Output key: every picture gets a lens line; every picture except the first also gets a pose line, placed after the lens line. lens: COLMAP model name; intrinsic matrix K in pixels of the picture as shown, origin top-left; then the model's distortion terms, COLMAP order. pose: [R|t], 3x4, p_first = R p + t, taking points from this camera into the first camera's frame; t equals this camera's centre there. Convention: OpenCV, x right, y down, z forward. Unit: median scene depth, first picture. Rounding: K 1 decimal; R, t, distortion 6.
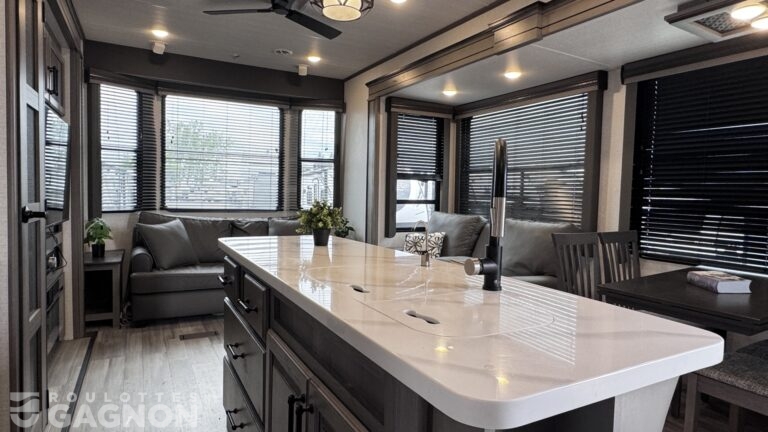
lens RADIAL K [[447.2, 0, 384.0], [0, 447.2, 216.0], [0, 0, 1]] dist [-0.003525, 0.002922]
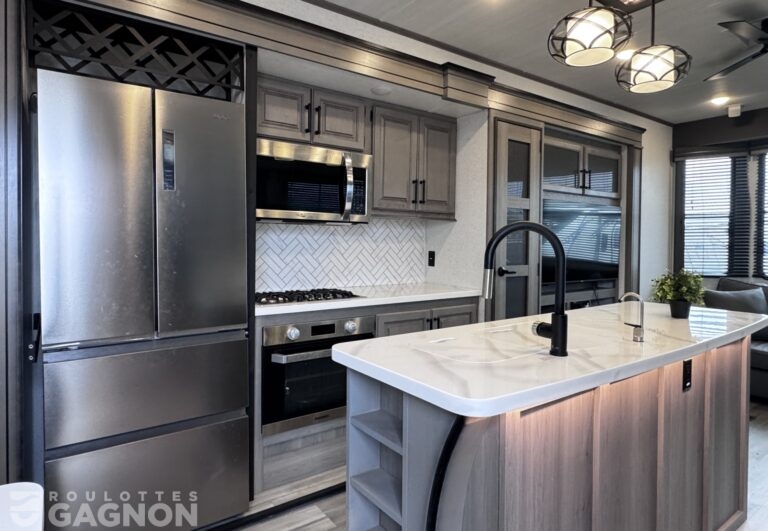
lens RADIAL K [[454.2, 0, 385.2], [0, 454.2, 252.0], [0, 0, 1]] dist [0.000591, 0.000642]
pose [[0.119986, -0.002272, -0.992773, 0.381083], [-0.055697, 0.998407, -0.009016, -0.016196], [0.991212, 0.056377, 0.119668, 0.137939]]
